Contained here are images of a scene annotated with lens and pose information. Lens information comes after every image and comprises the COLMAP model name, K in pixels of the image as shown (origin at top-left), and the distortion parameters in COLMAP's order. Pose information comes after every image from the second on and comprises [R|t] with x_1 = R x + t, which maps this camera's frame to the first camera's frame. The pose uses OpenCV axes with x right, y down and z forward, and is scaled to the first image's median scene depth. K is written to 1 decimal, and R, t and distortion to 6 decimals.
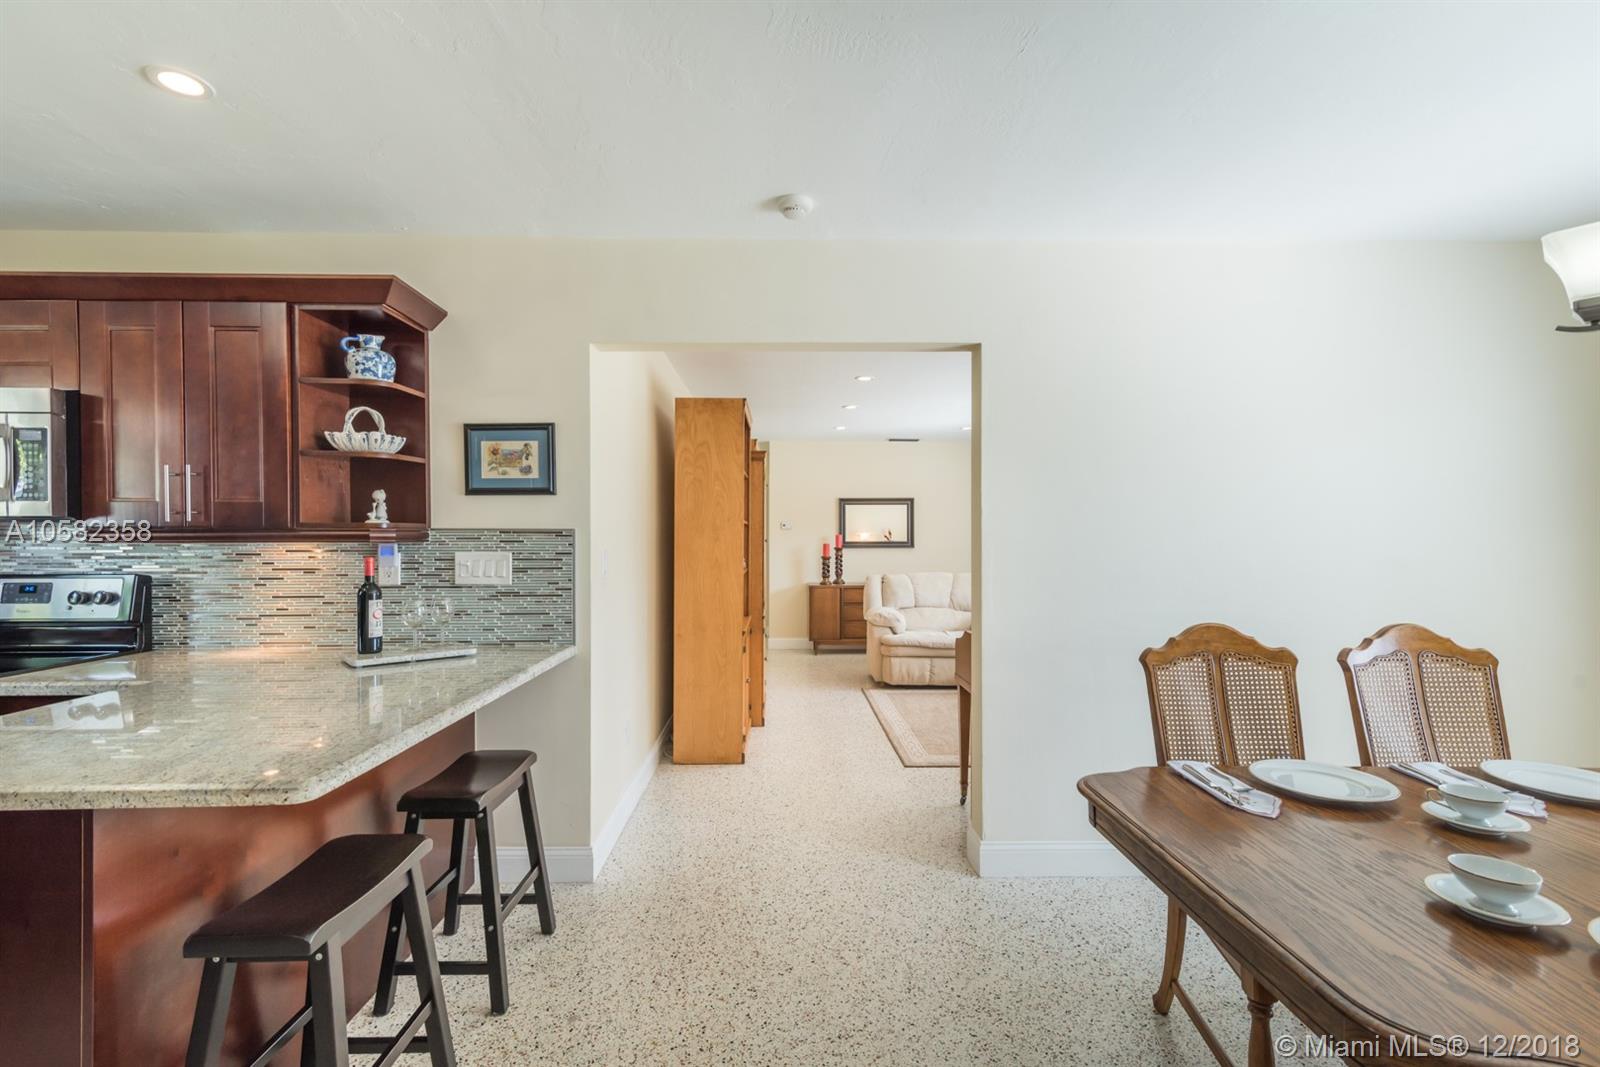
lens RADIAL K [[713.8, 0, 791.9], [0, 713.8, 541.6], [0, 0, 1]] dist [0.013012, 0.000125]
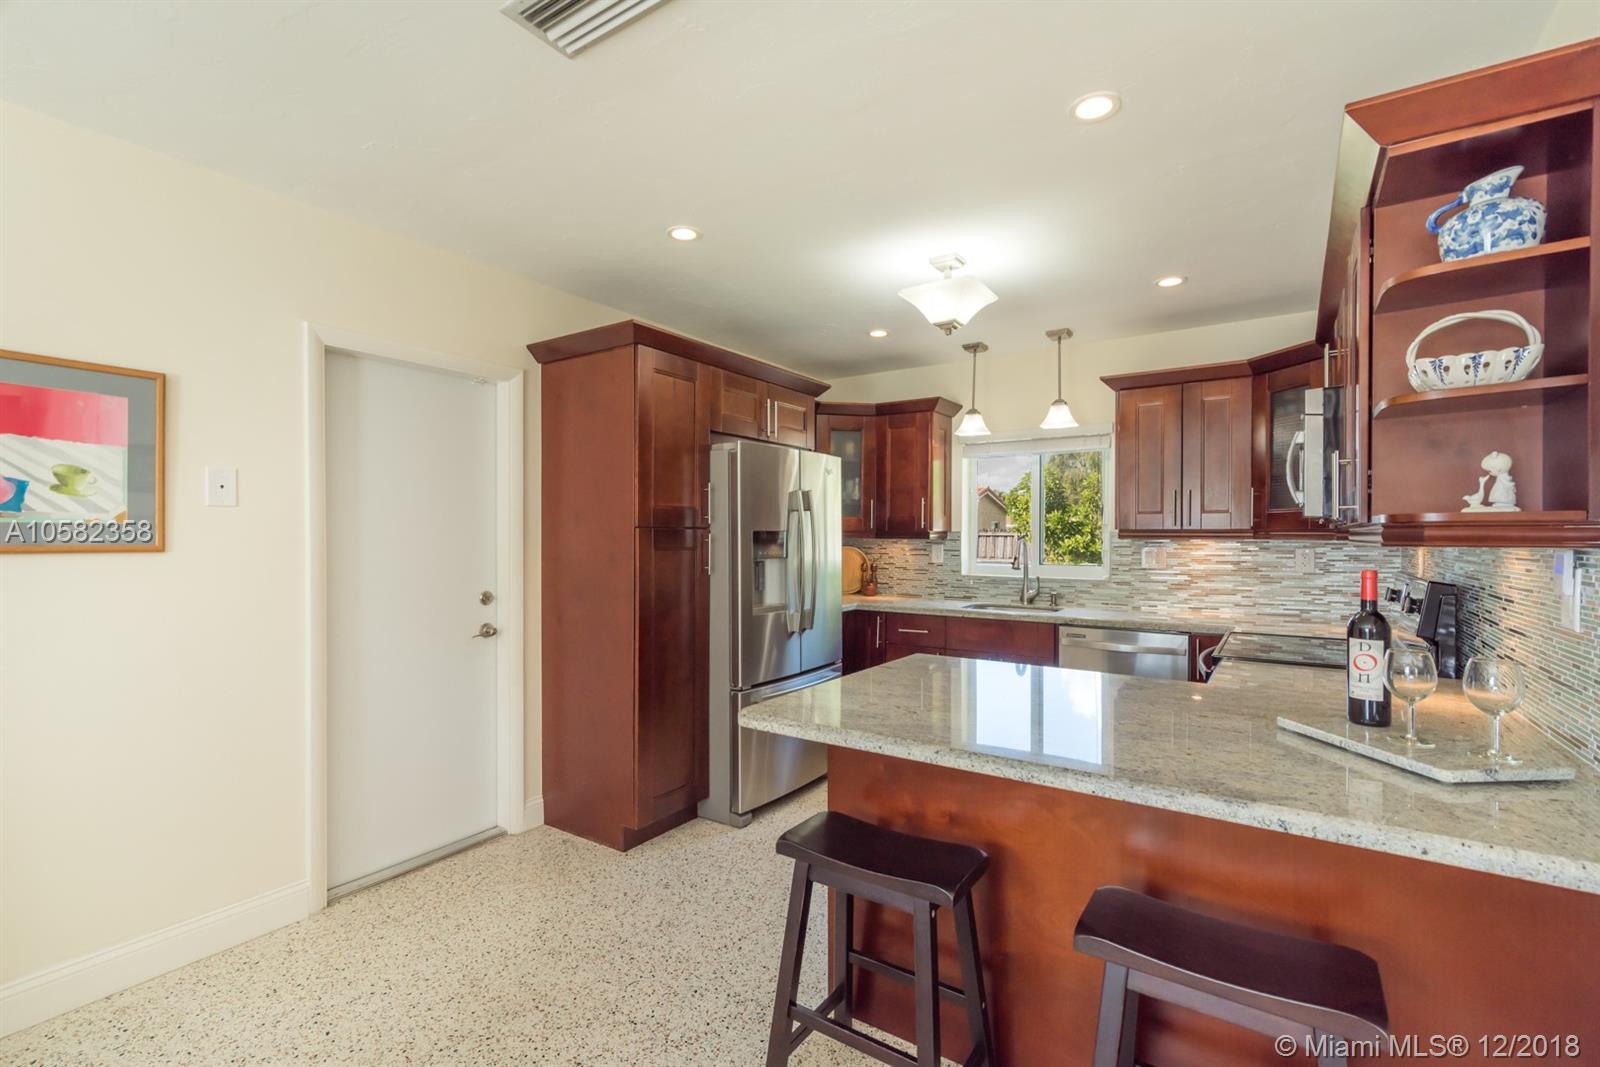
lens RADIAL K [[717.9, 0, 794.9], [0, 717.9, 530.7], [0, 0, 1]] dist [0.010520, 0.000016]
pose [[-0.569404, -0.003979, -0.822048, 0.180940], [-0.004756, 0.999987, -0.001546, -0.007975], [0.822044, 0.003030, -0.569415, 0.831841]]
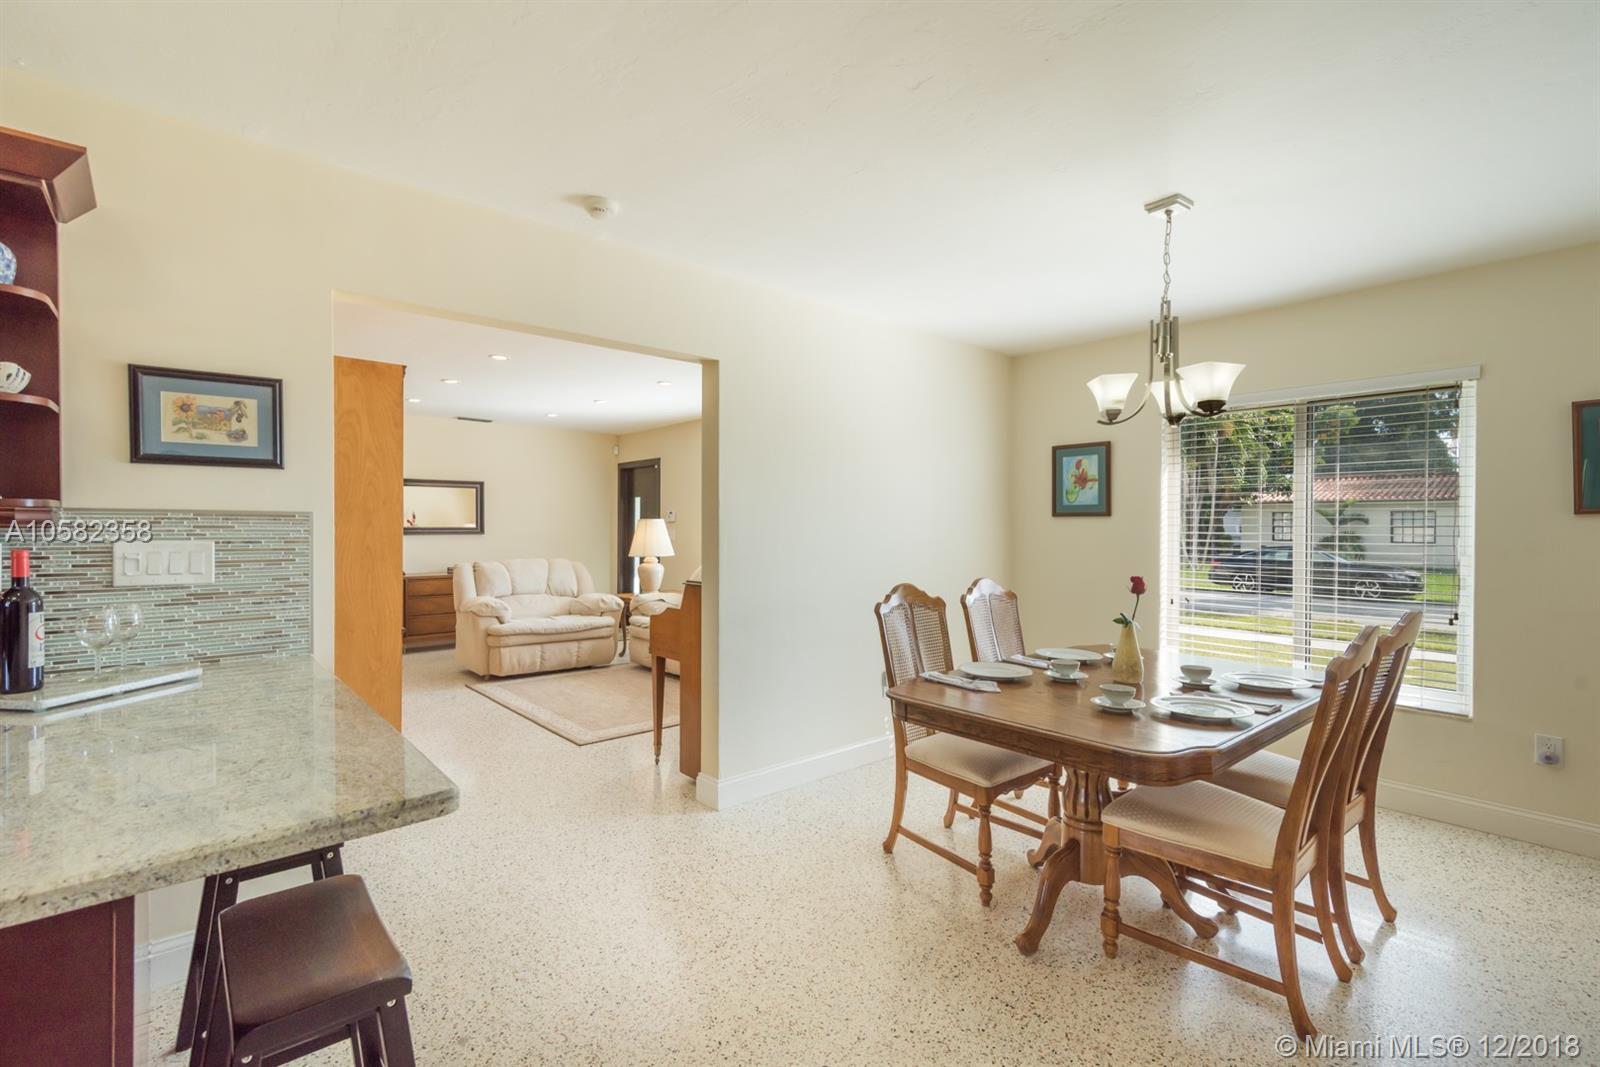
lens RADIAL K [[717.9, 0, 794.9], [0, 717.9, 530.7], [0, 0, 1]] dist [0.010520, 0.000016]
pose [[0.766199, -0.000111, 0.642604, -0.412177], [-0.002710, 0.999991, 0.003404, -0.000408], [-0.642598, -0.004350, 0.766191, 0.006810]]
